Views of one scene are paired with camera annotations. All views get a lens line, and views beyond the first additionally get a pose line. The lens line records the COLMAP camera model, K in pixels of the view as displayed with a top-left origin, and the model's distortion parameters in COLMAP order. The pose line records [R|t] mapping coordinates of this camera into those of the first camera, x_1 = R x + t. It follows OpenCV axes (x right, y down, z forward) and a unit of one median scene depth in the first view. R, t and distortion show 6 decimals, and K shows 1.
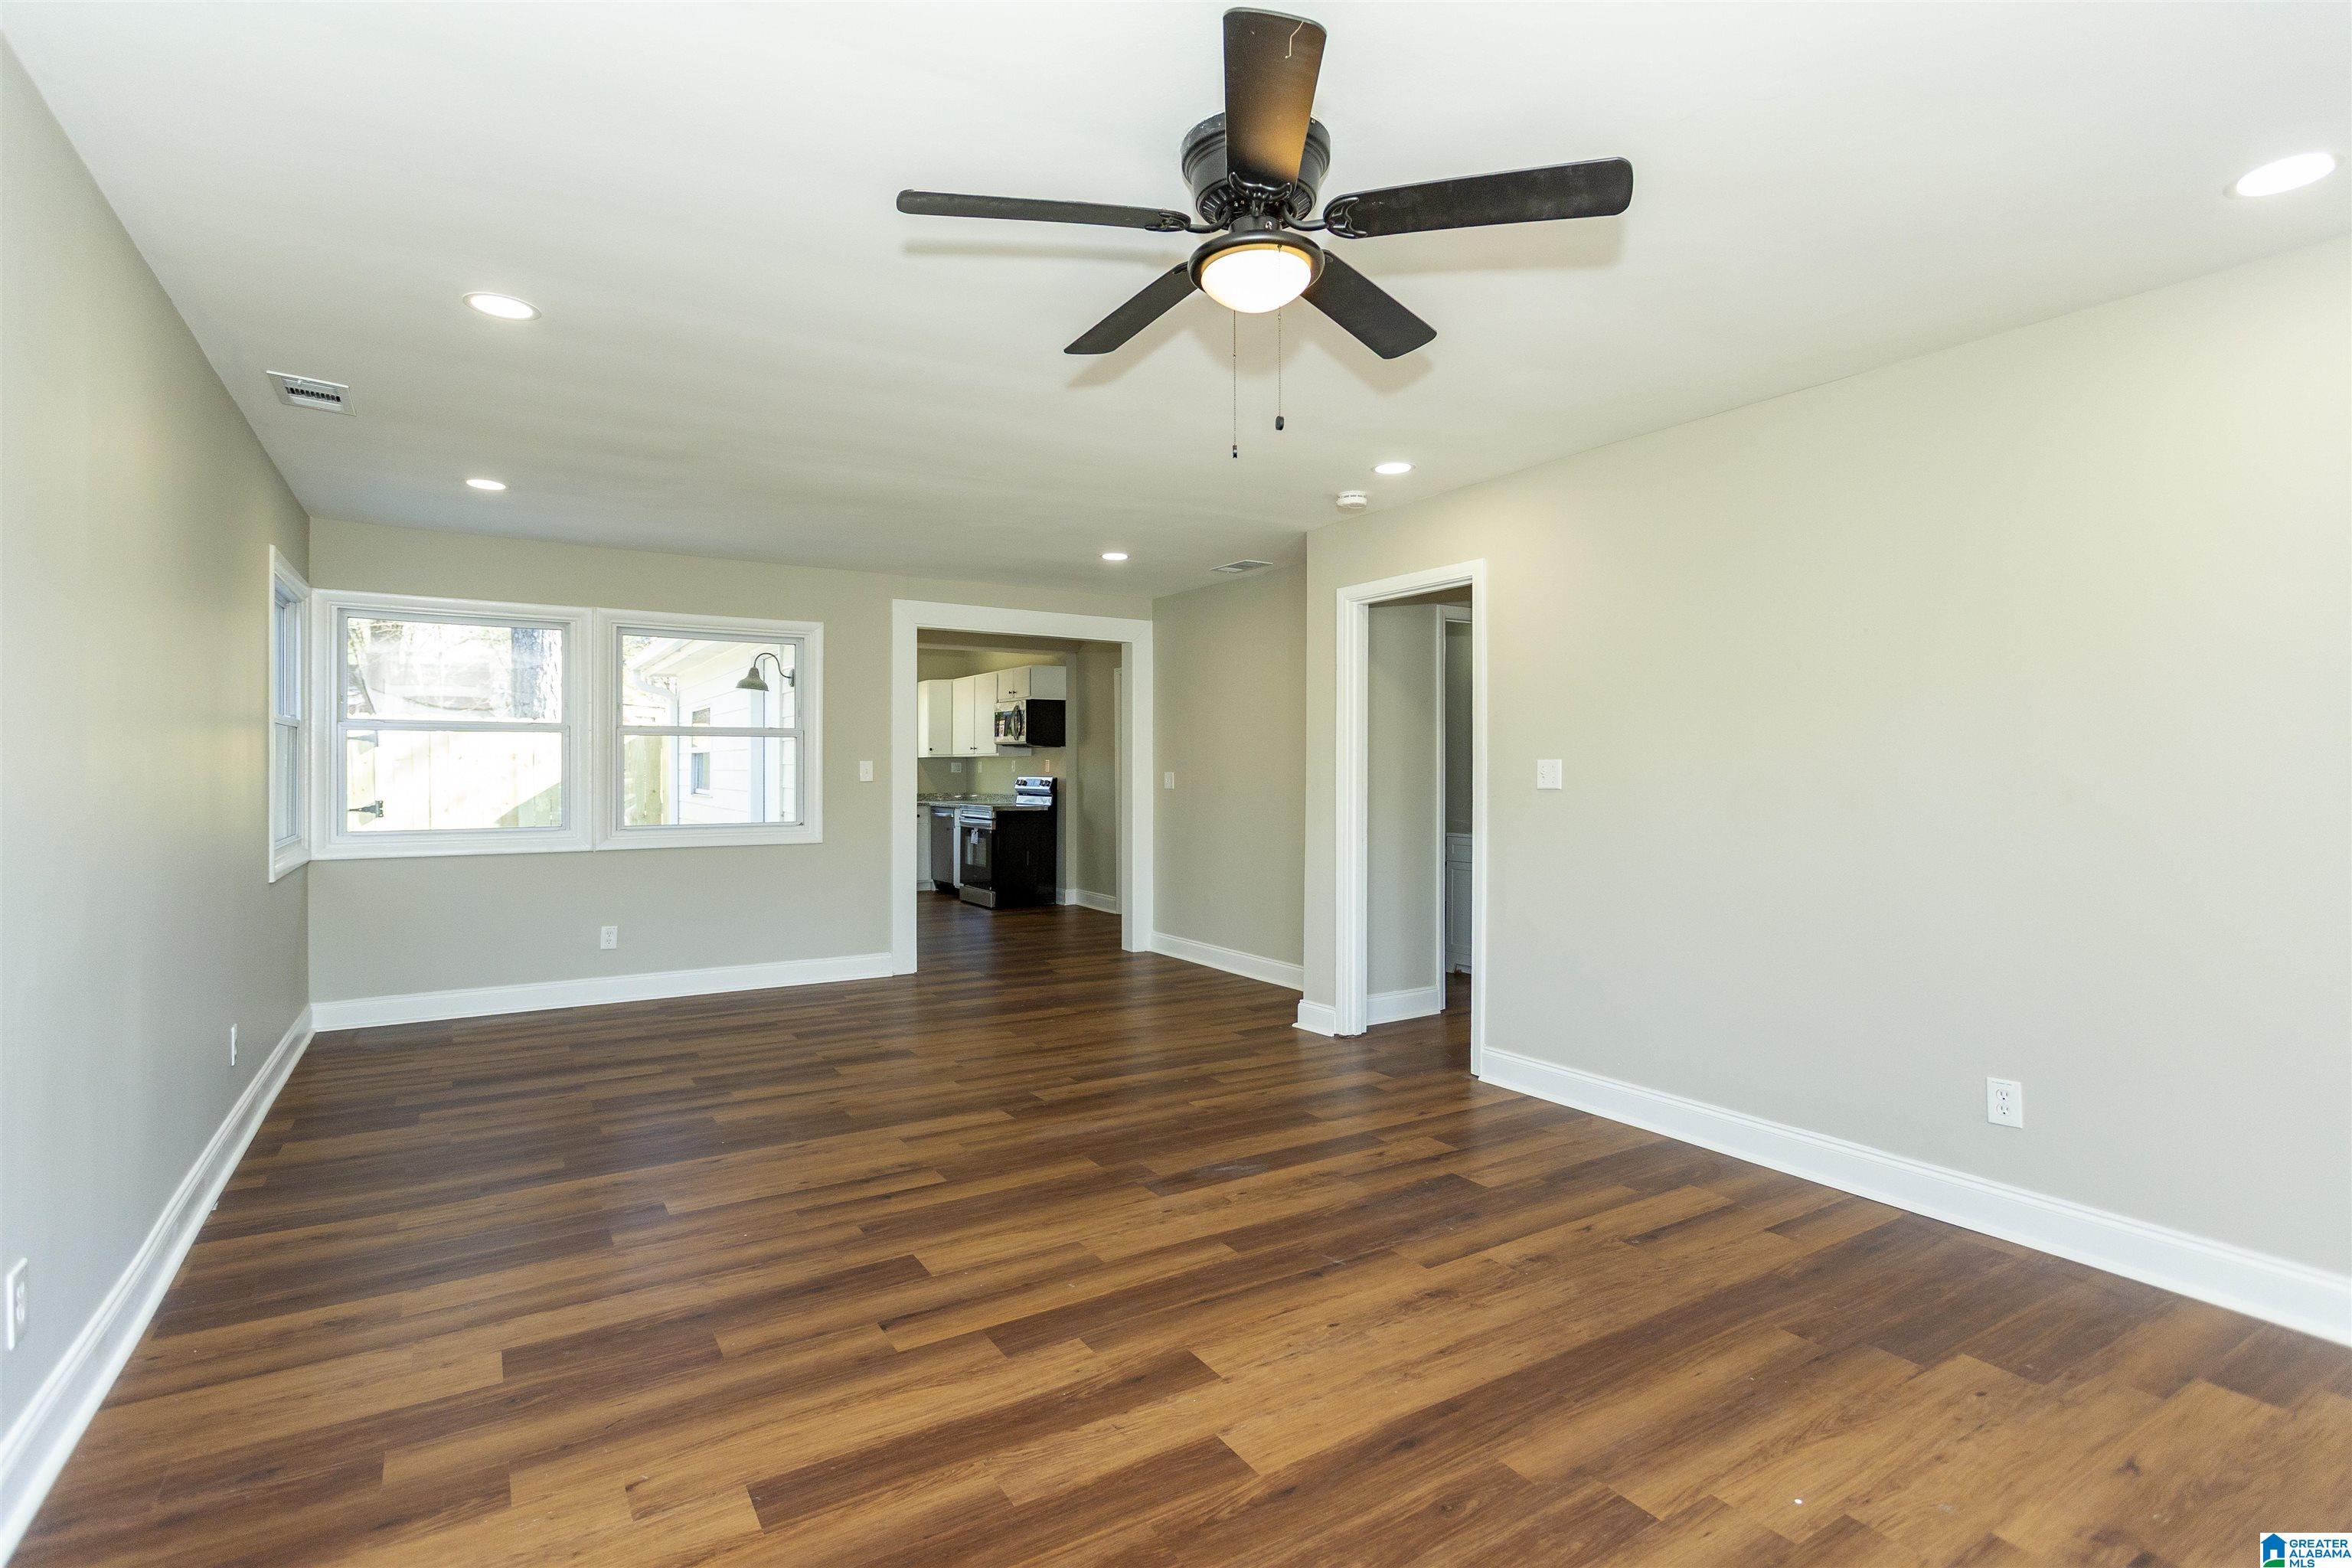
lens RADIAL K [[1116.4, 0, 1148.5], [0, 1116.4, 777.4], [0, 0, 1]] dist [0.002902, 0.000764]
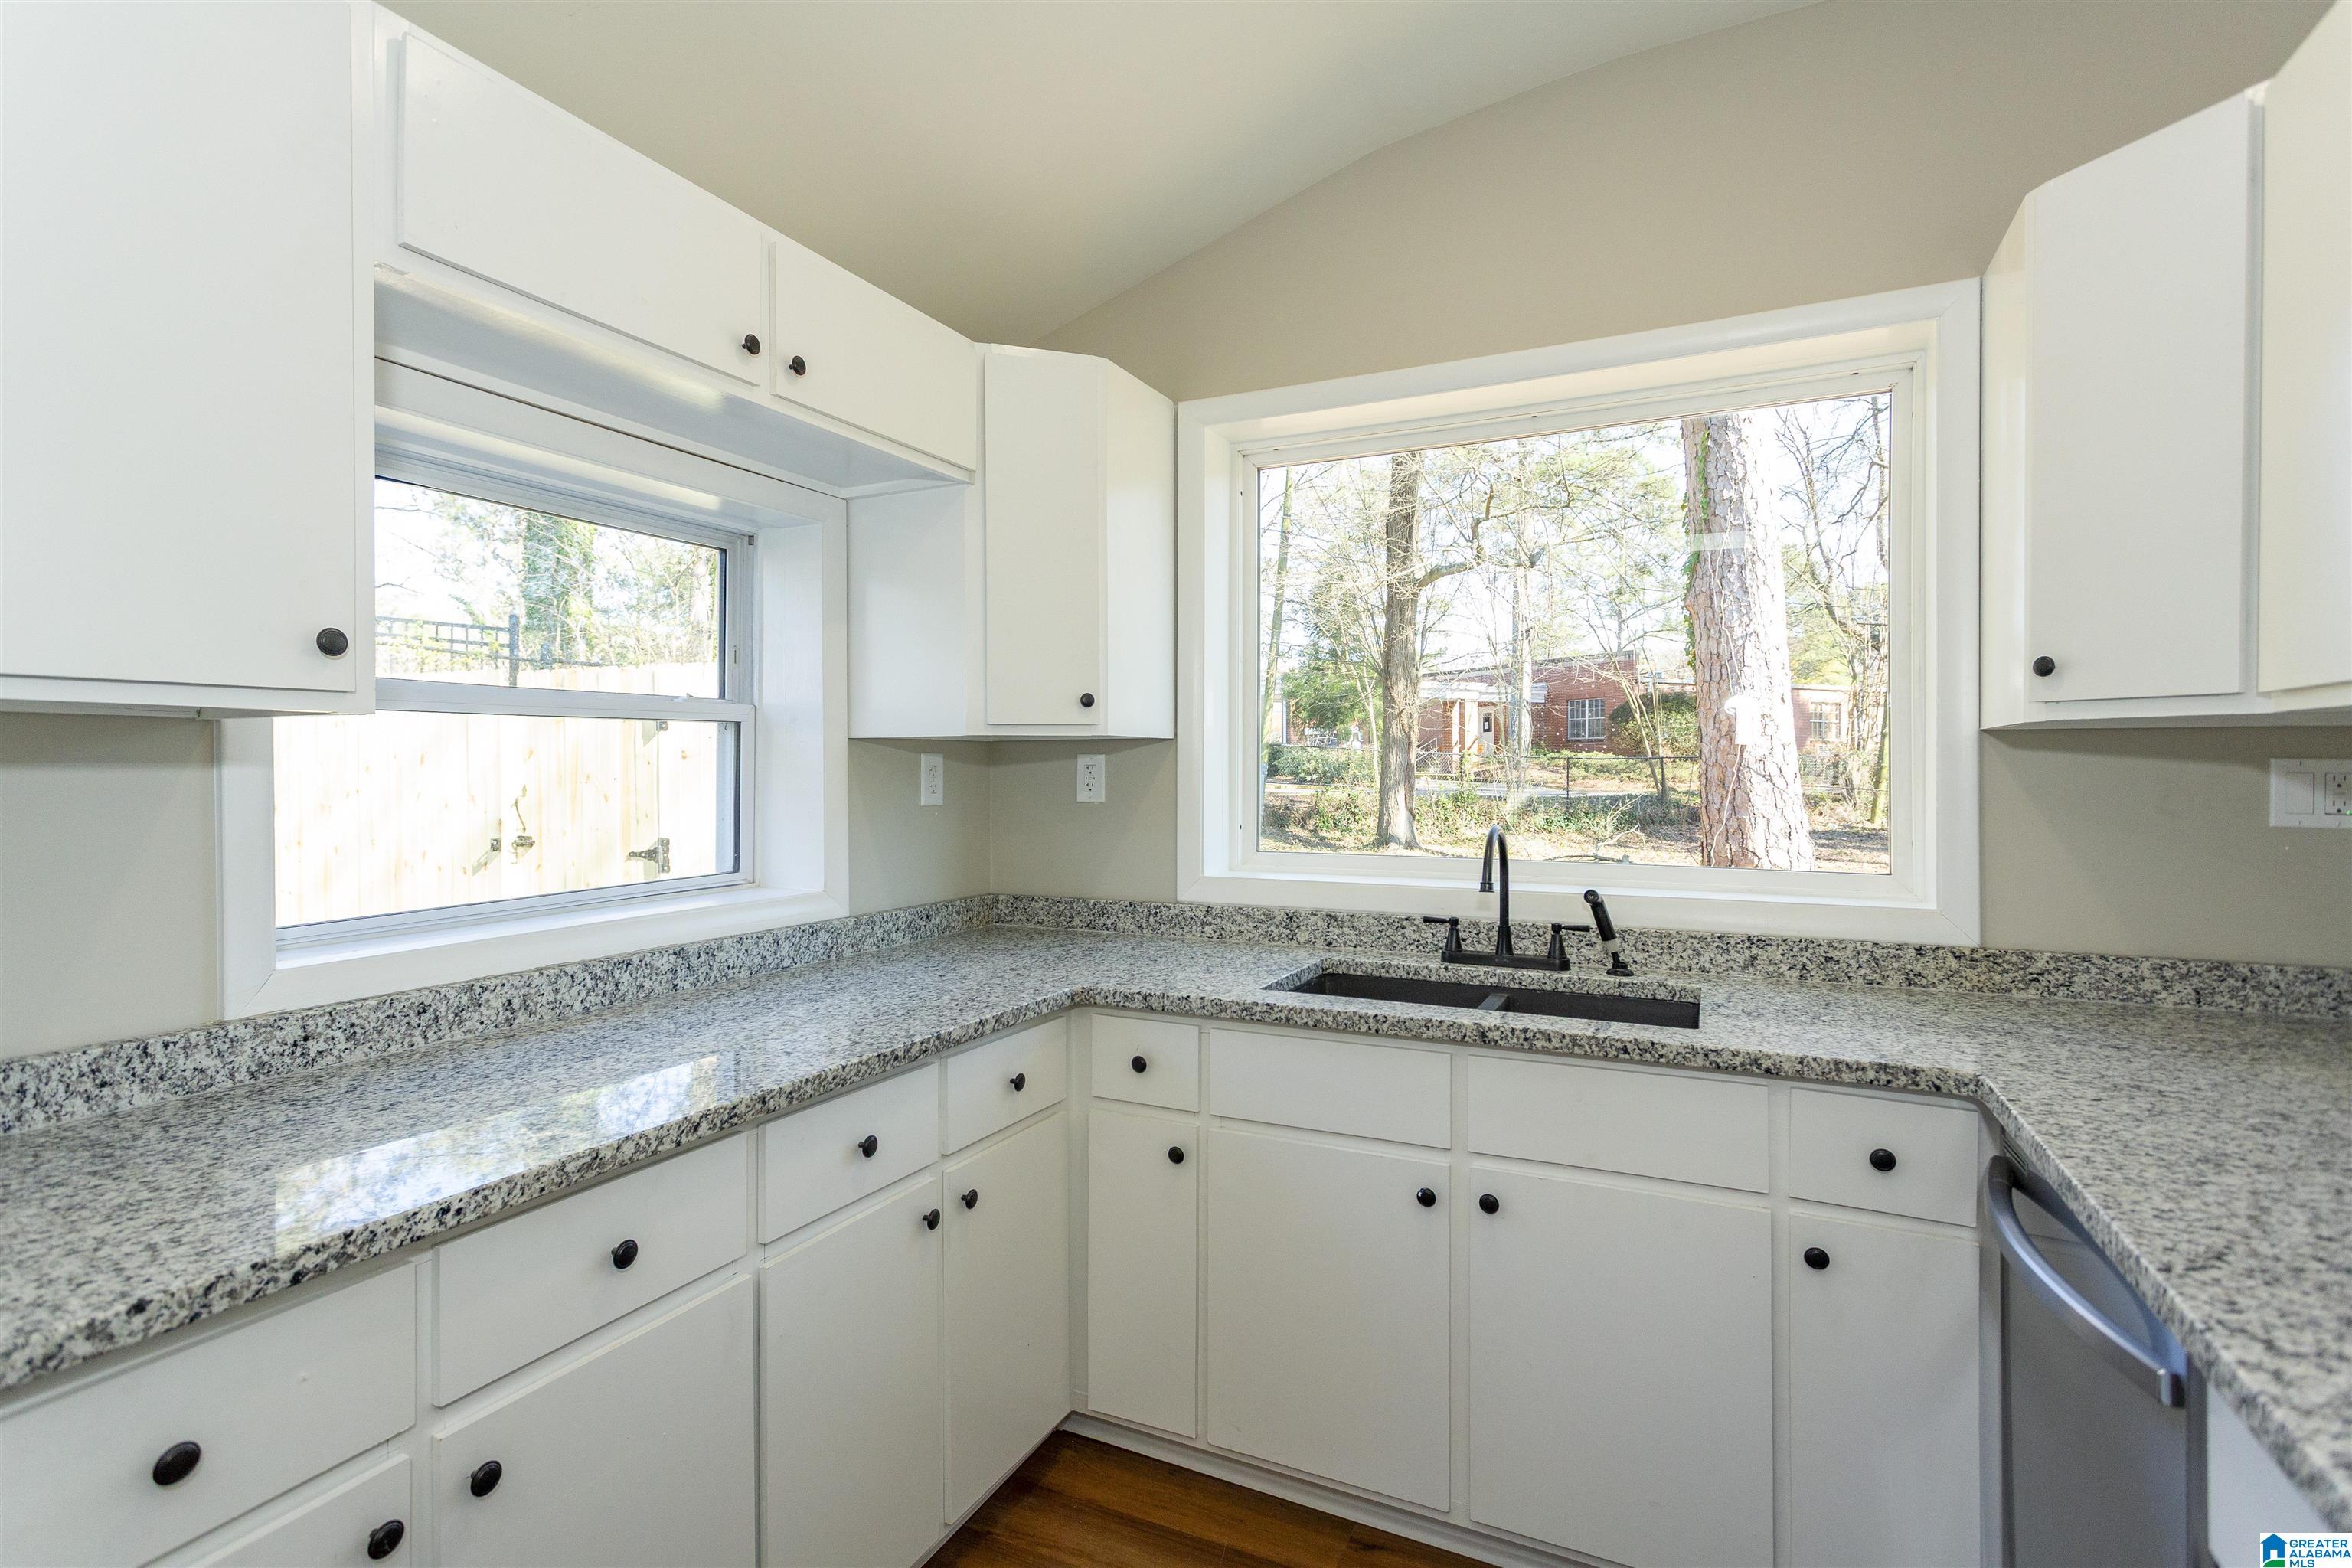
lens RADIAL K [[1116.4, 0, 1166.5], [0, 1116.4, 764.8], [0, 0, 1]] dist [0.002902, 0.000764]
pose [[0.541156, 0.001594, -0.840921, -0.489069], [-0.008624, 0.999956, -0.003654, -0.040314], [0.840878, 0.009229, 0.541146, 2.980144]]
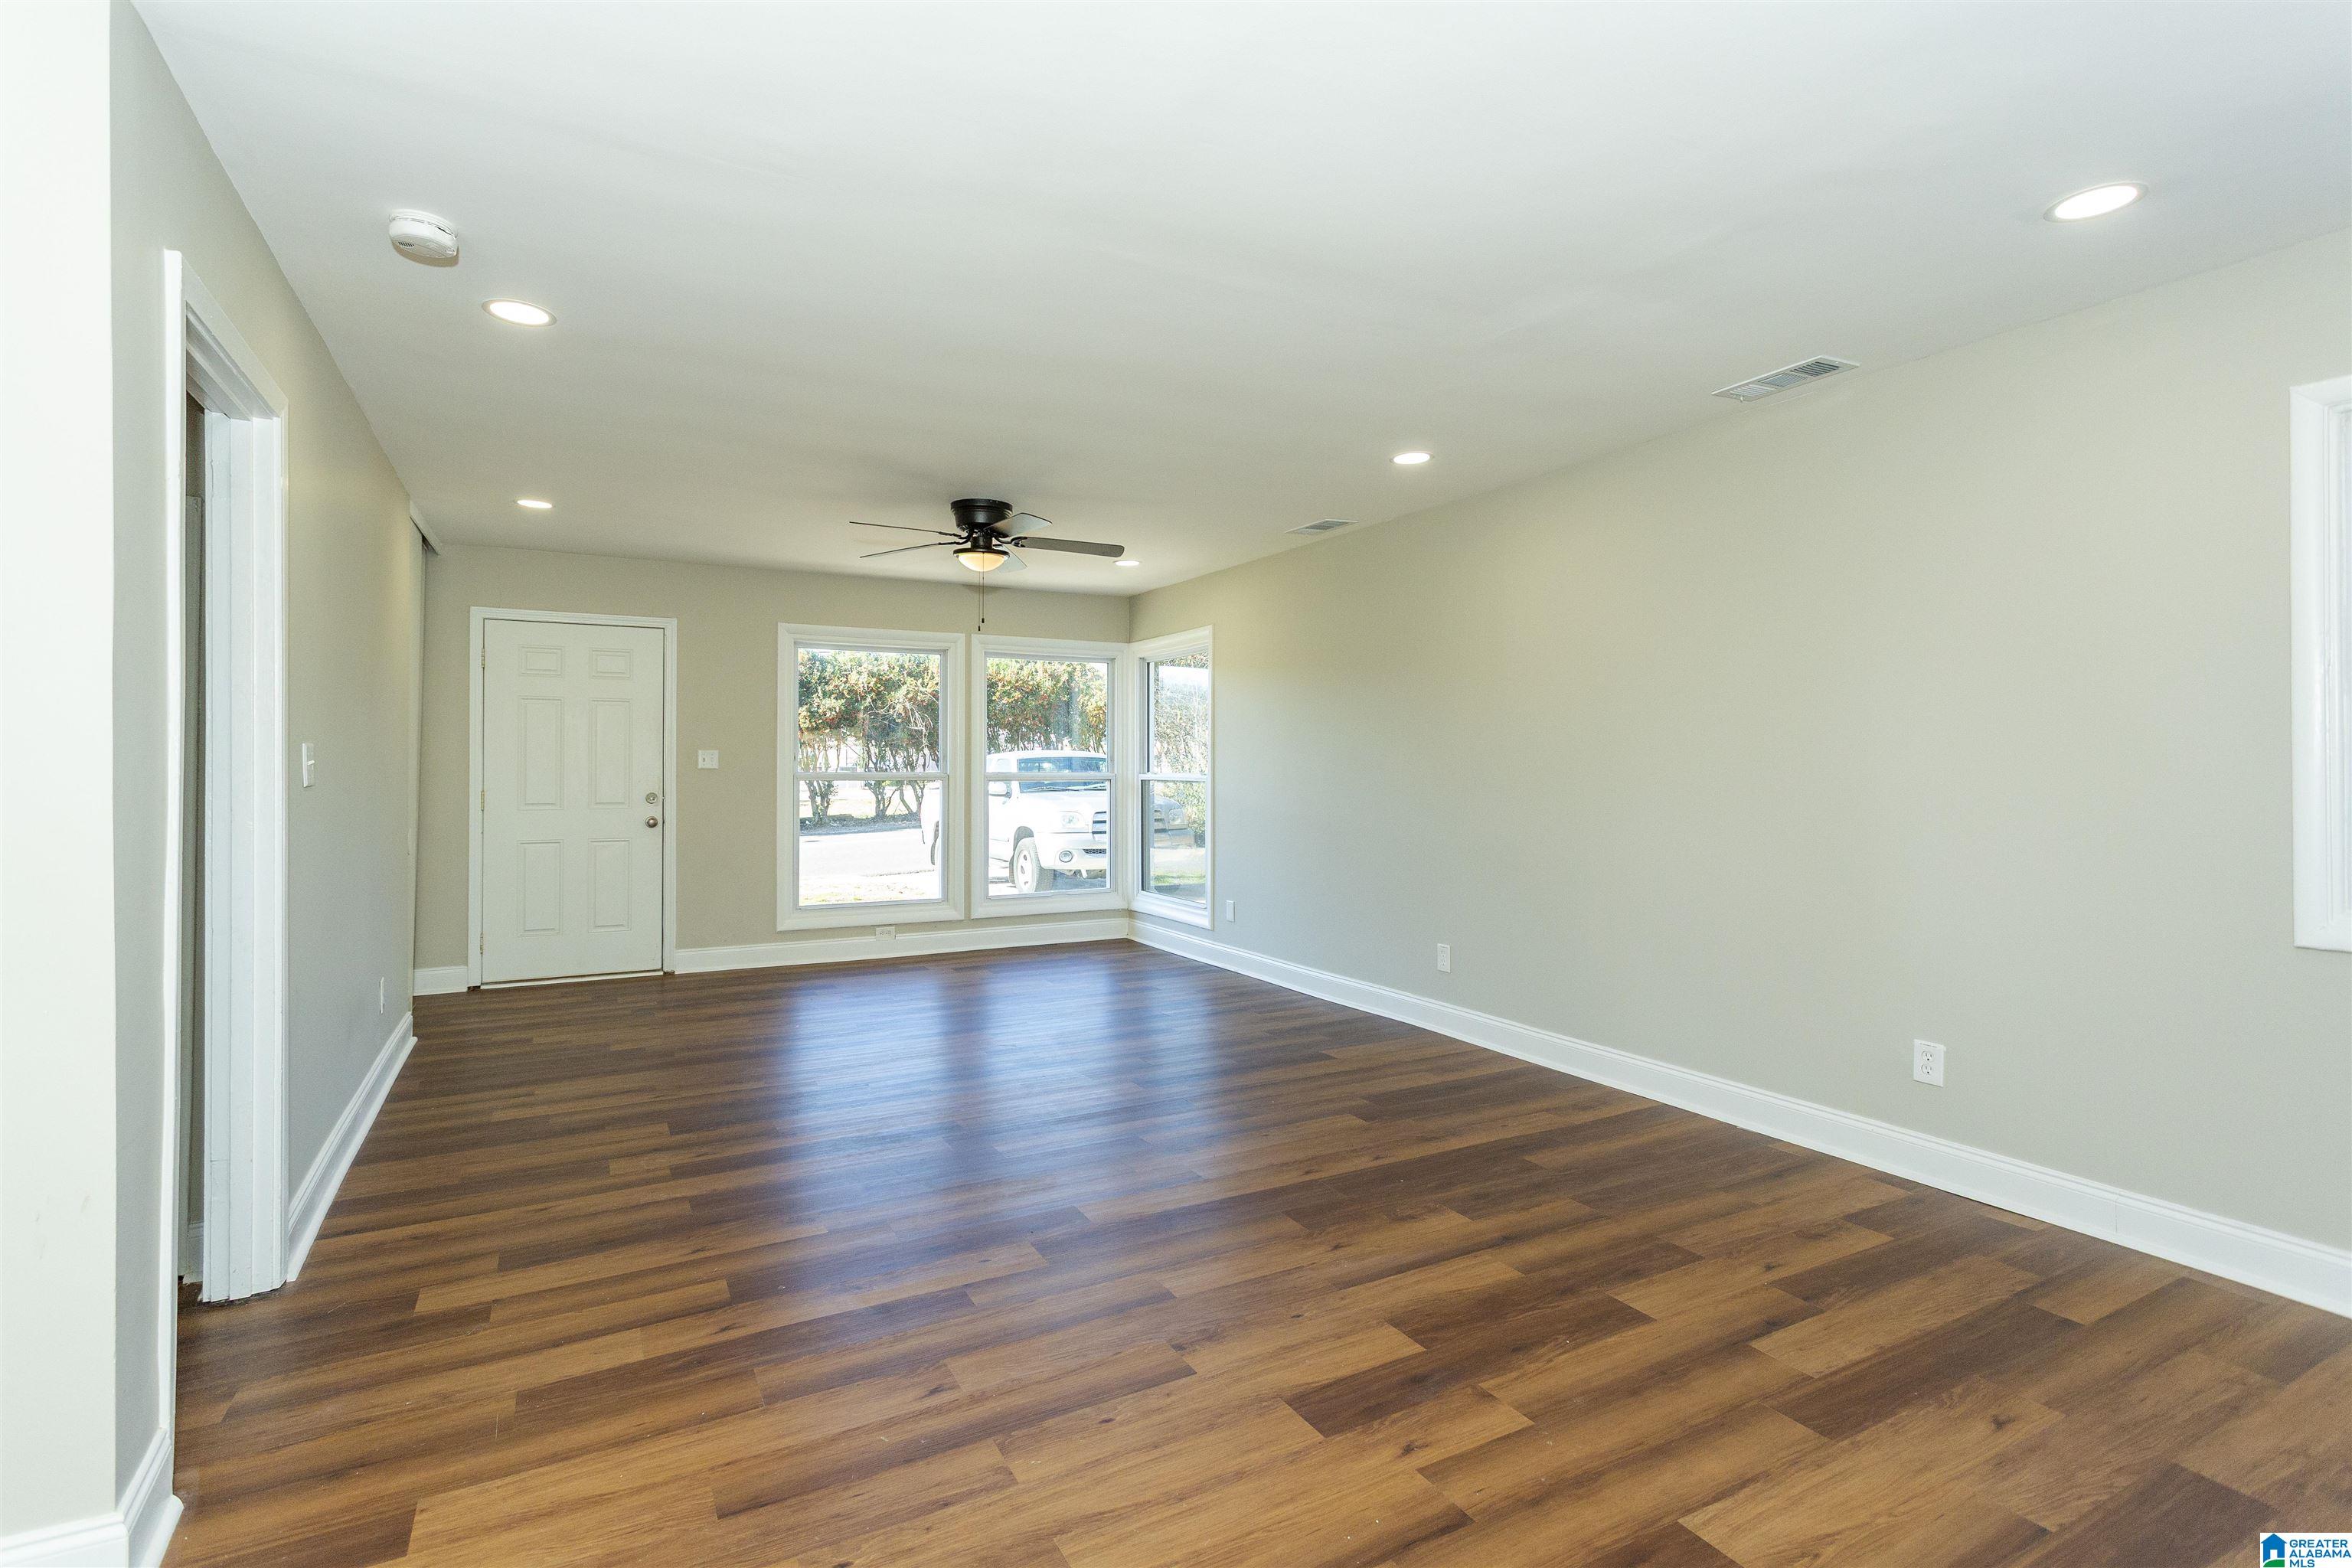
lens RADIAL K [[1116.4, 0, 1177.7], [0, 1116.4, 760.2], [0, 0, 1]] dist [0.002902, 0.000764]
pose [[-0.998963, -0.004890, 0.045261, -0.279886], [-0.004591, 0.999967, 0.006701, -0.019069], [-0.045292, 0.006487, -0.998953, 2.174289]]
